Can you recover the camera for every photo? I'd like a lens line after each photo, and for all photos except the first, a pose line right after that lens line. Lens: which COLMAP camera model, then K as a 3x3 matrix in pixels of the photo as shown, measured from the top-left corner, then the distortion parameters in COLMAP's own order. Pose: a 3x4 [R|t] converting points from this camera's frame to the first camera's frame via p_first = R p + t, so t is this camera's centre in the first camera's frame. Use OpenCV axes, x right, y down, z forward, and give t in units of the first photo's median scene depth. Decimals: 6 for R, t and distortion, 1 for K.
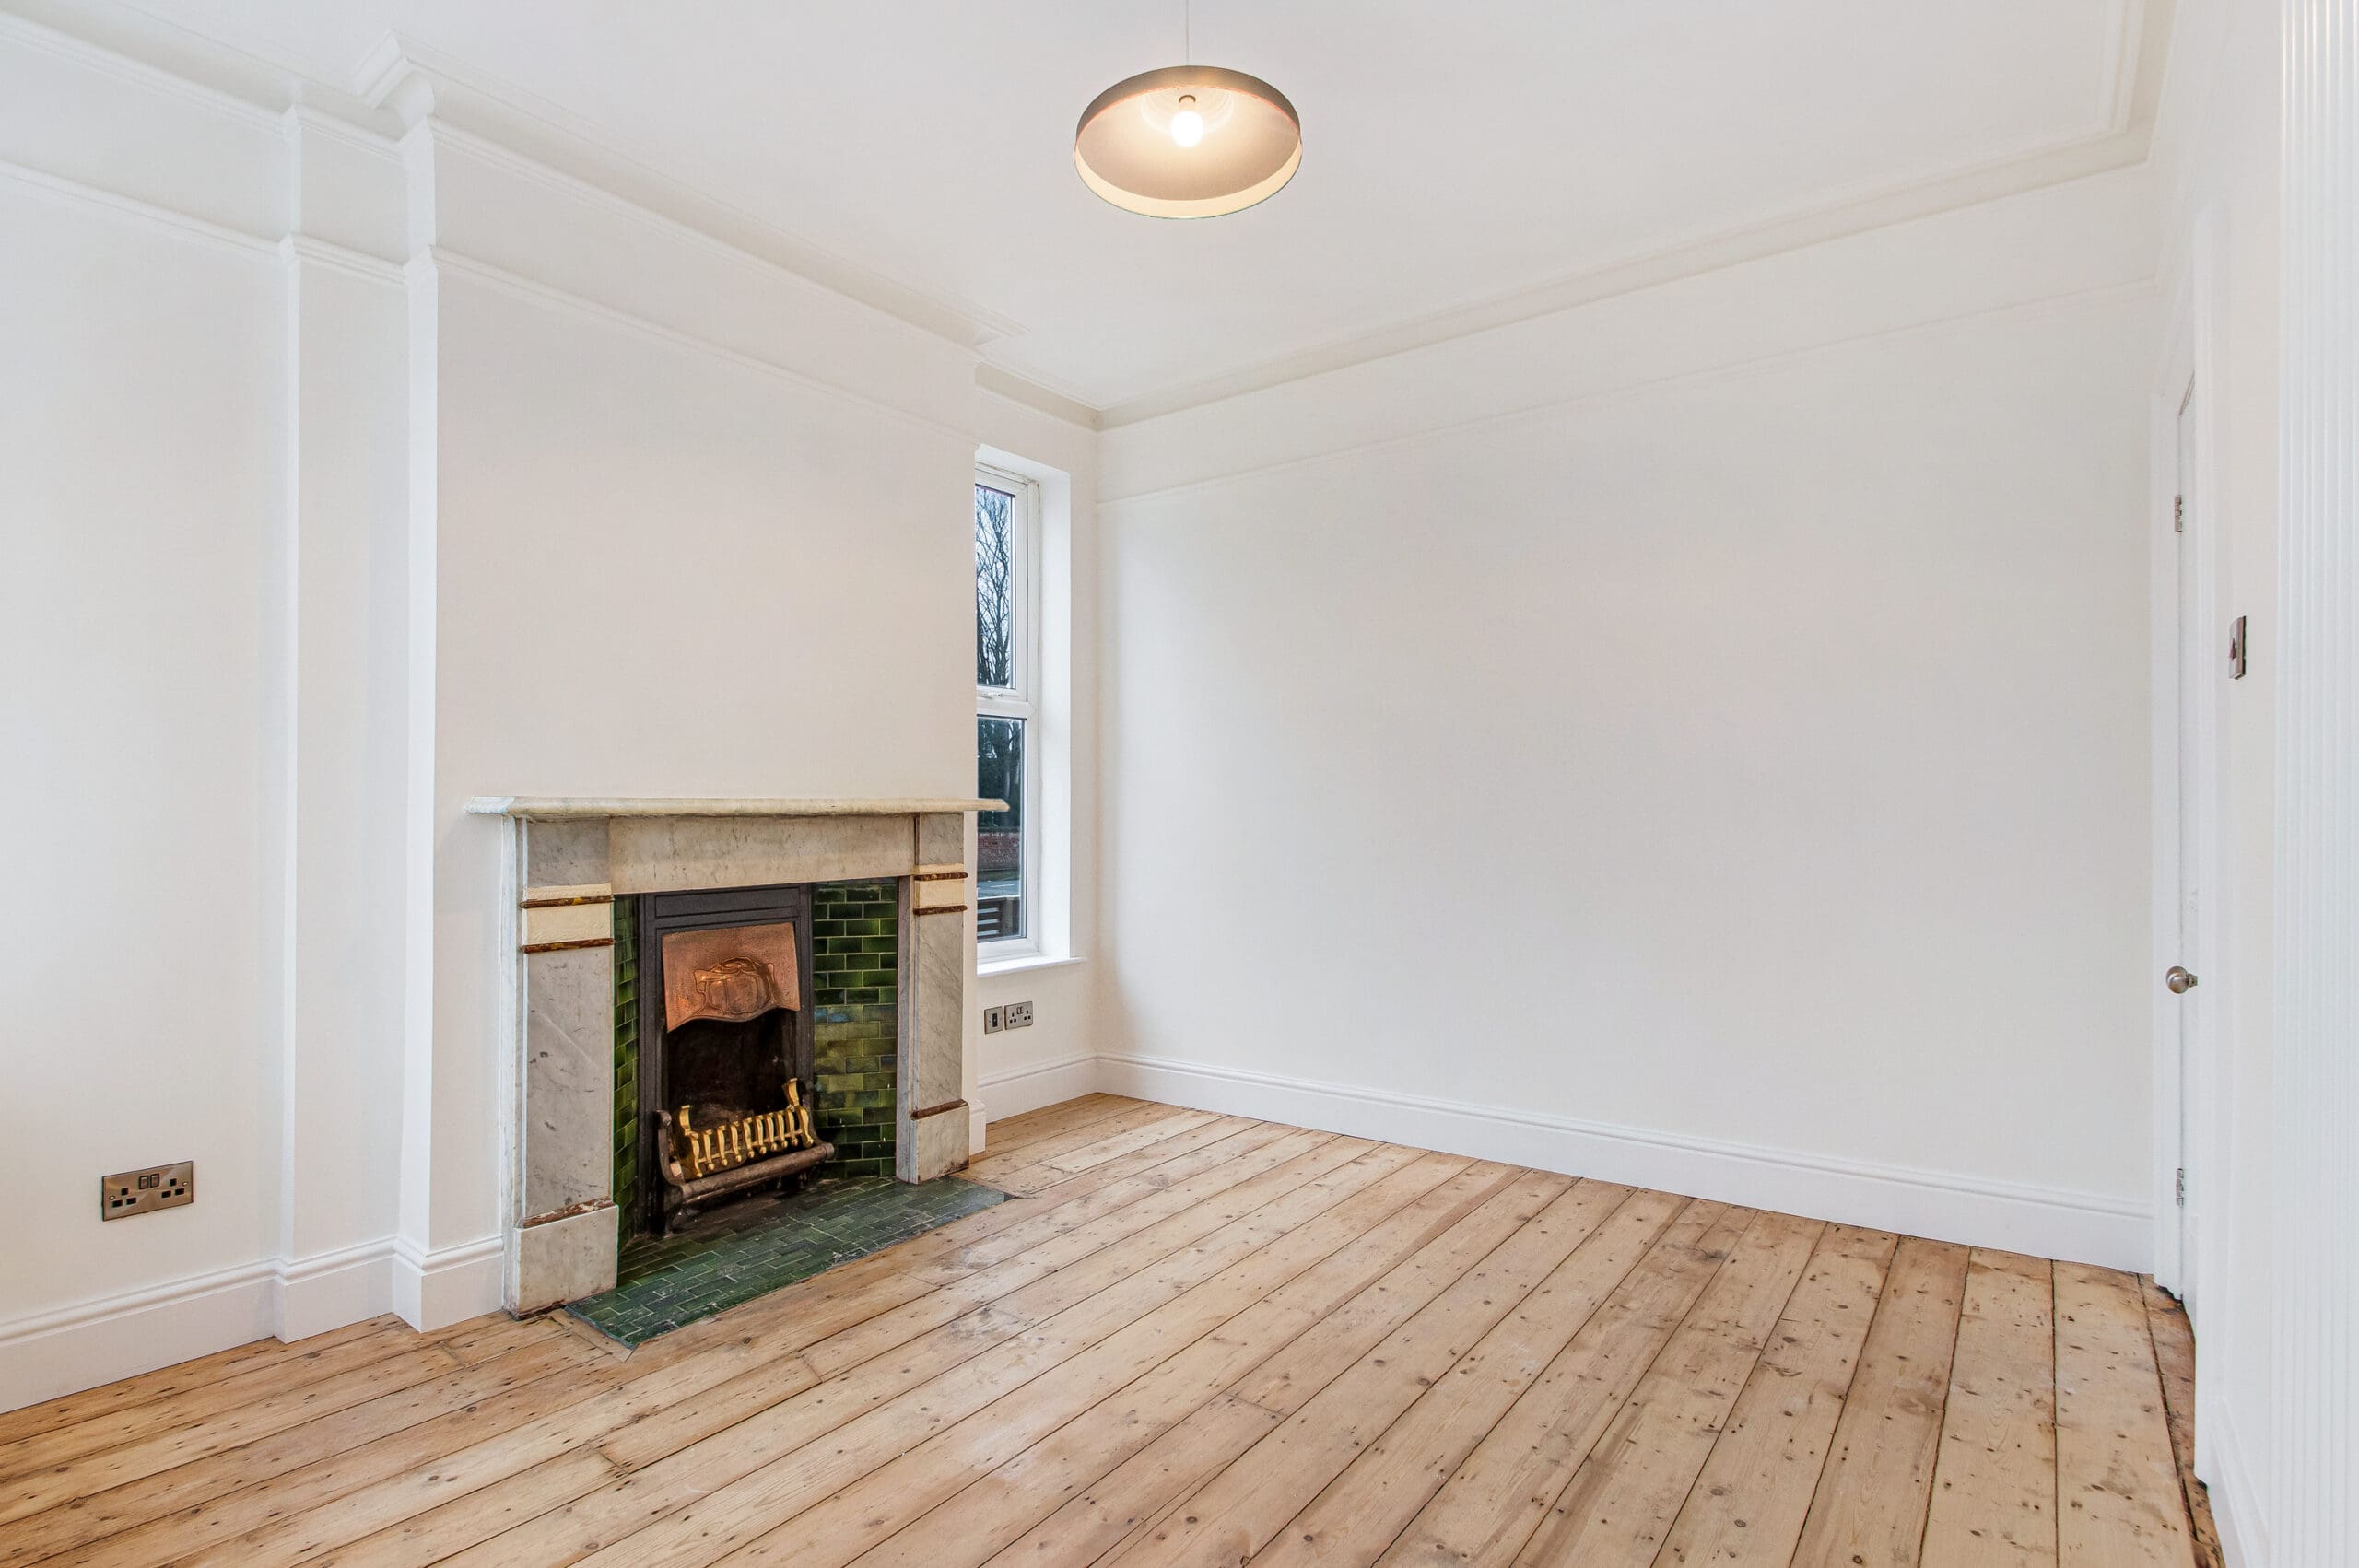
lens RADIAL K [[1072.6, 0, 1161.6], [0, 1072.6, 784.2], [0, 0, 1]] dist [-0.014472, -0.001754]
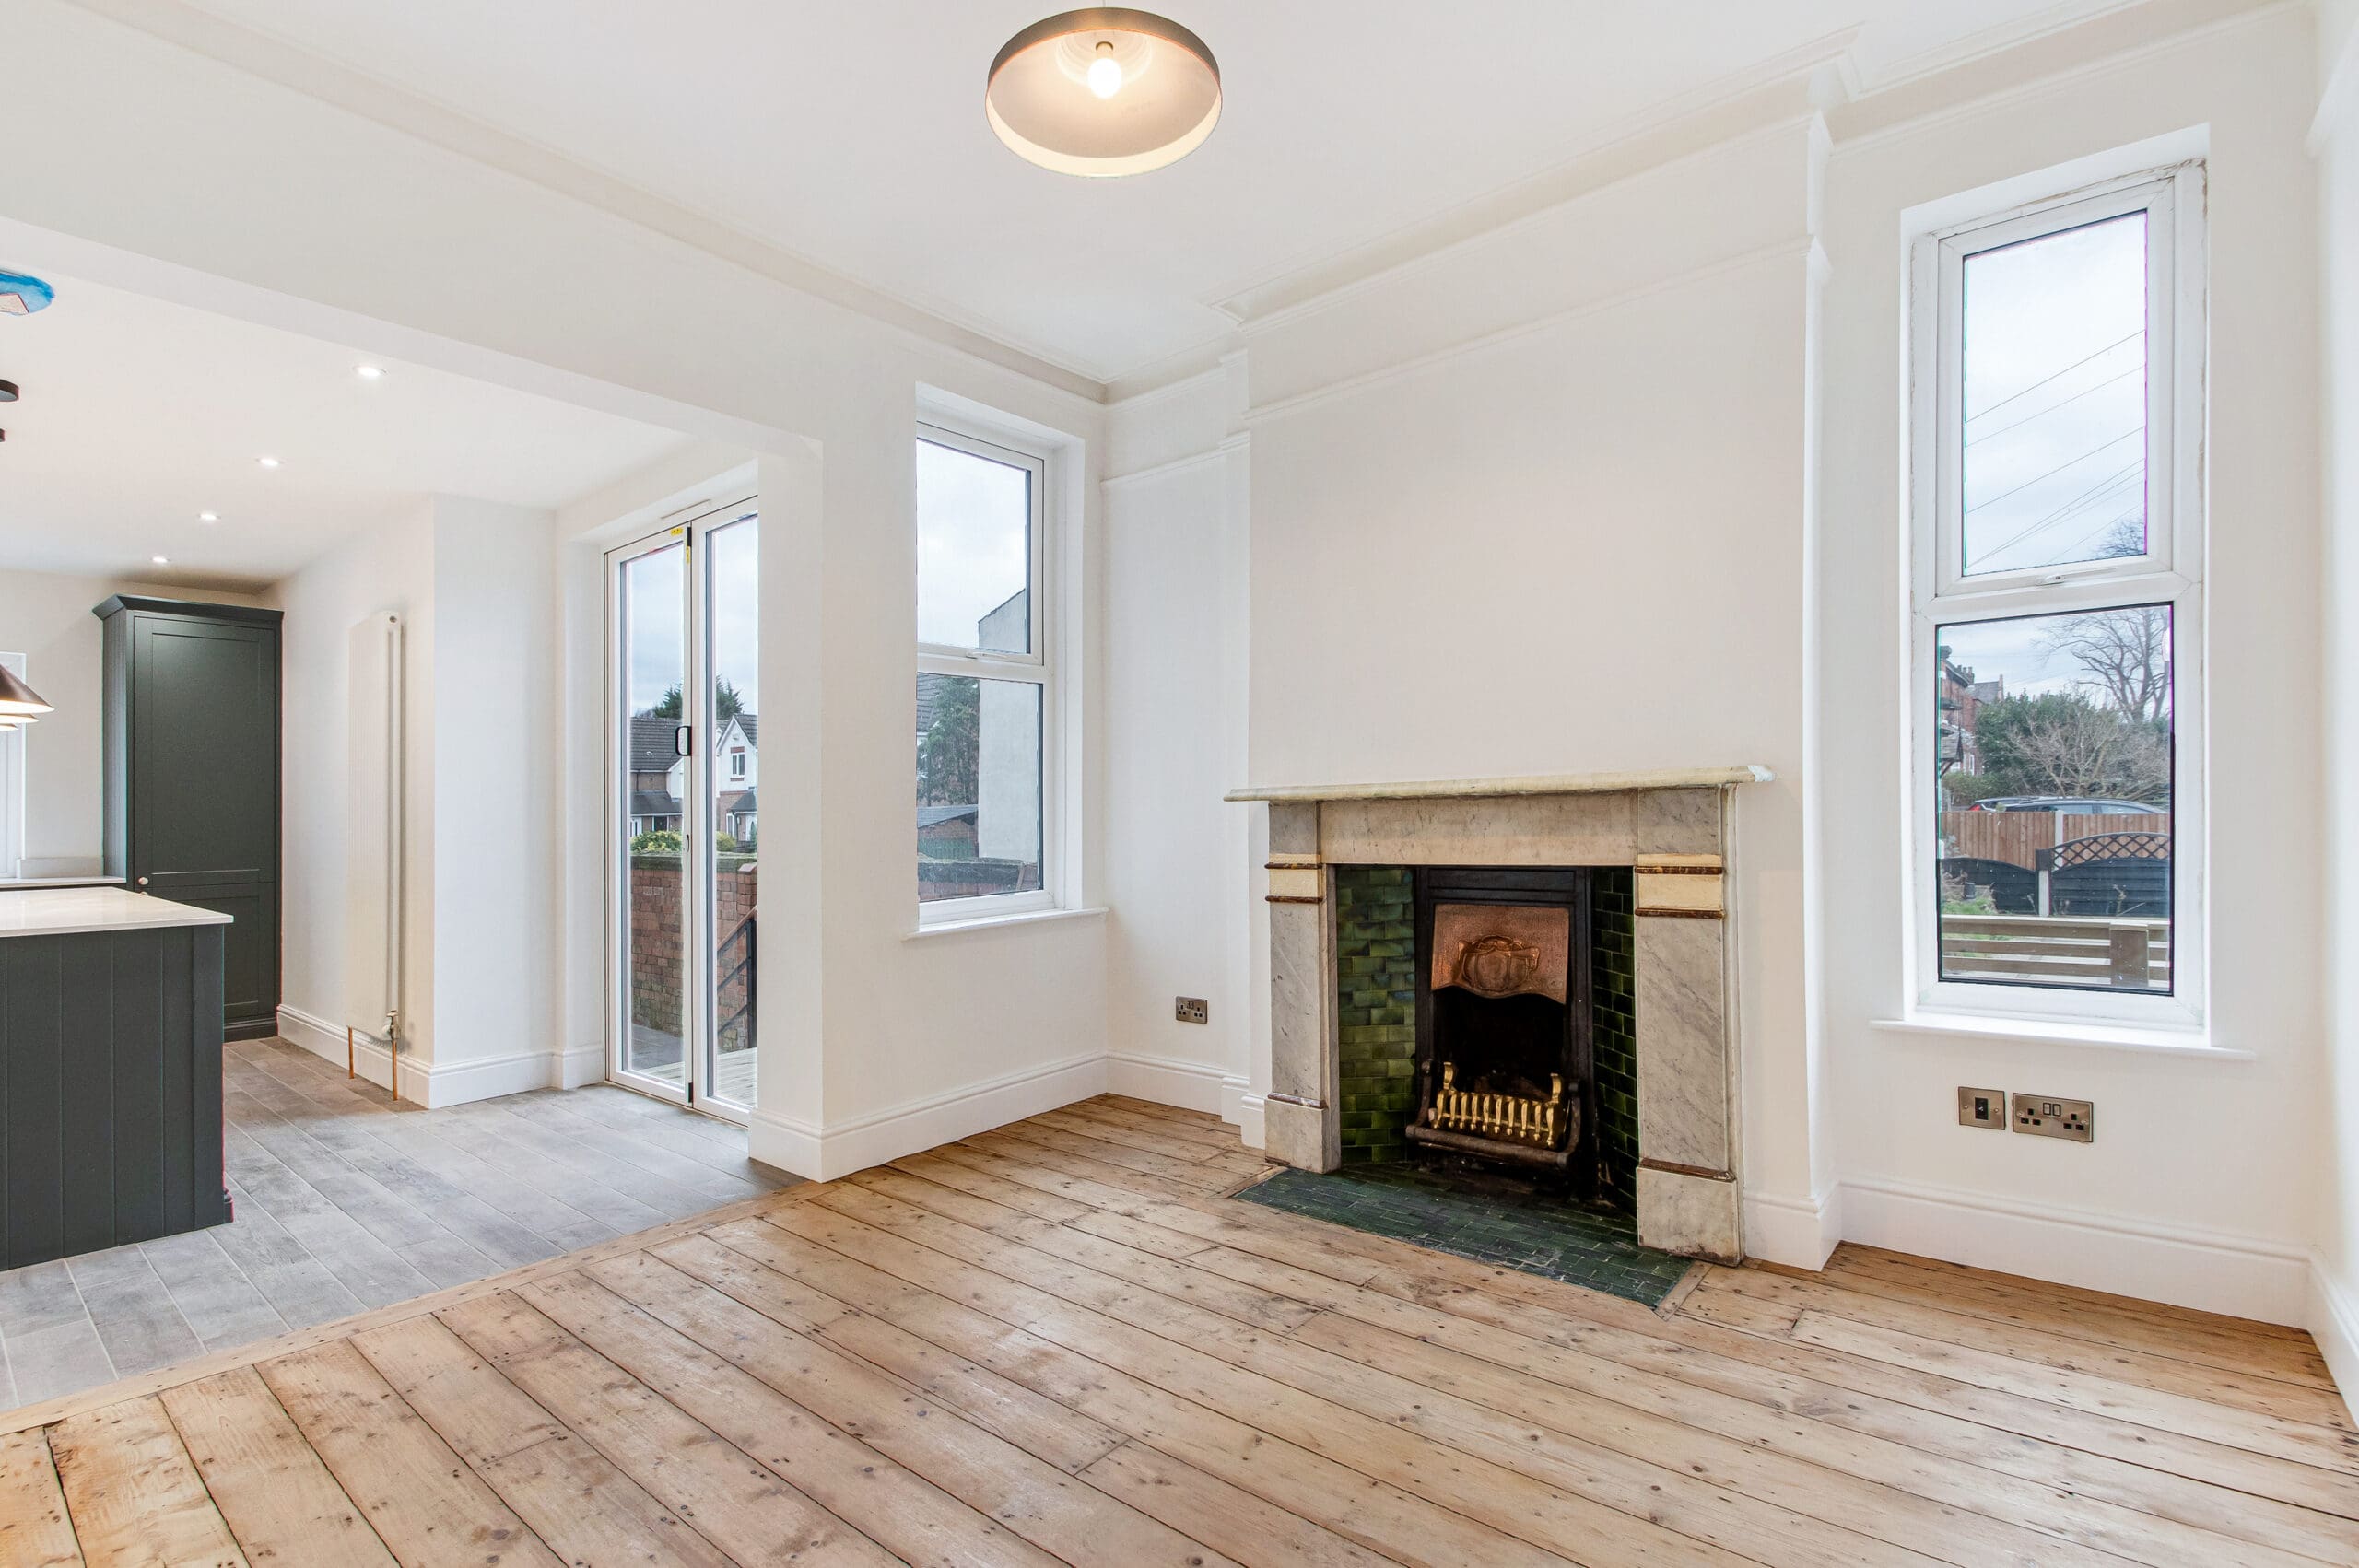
lens RADIAL K [[1135.3, 0, 1165.8], [0, 1135.3, 796.4], [0, 0, 1]] dist [-0.011552, -0.001768]
pose [[-0.041972, -0.000258, -0.999119, 0.719298], [0.057945, 0.998316, -0.002692, 0.015939], [0.997437, -0.058007, -0.041886, 0.771520]]
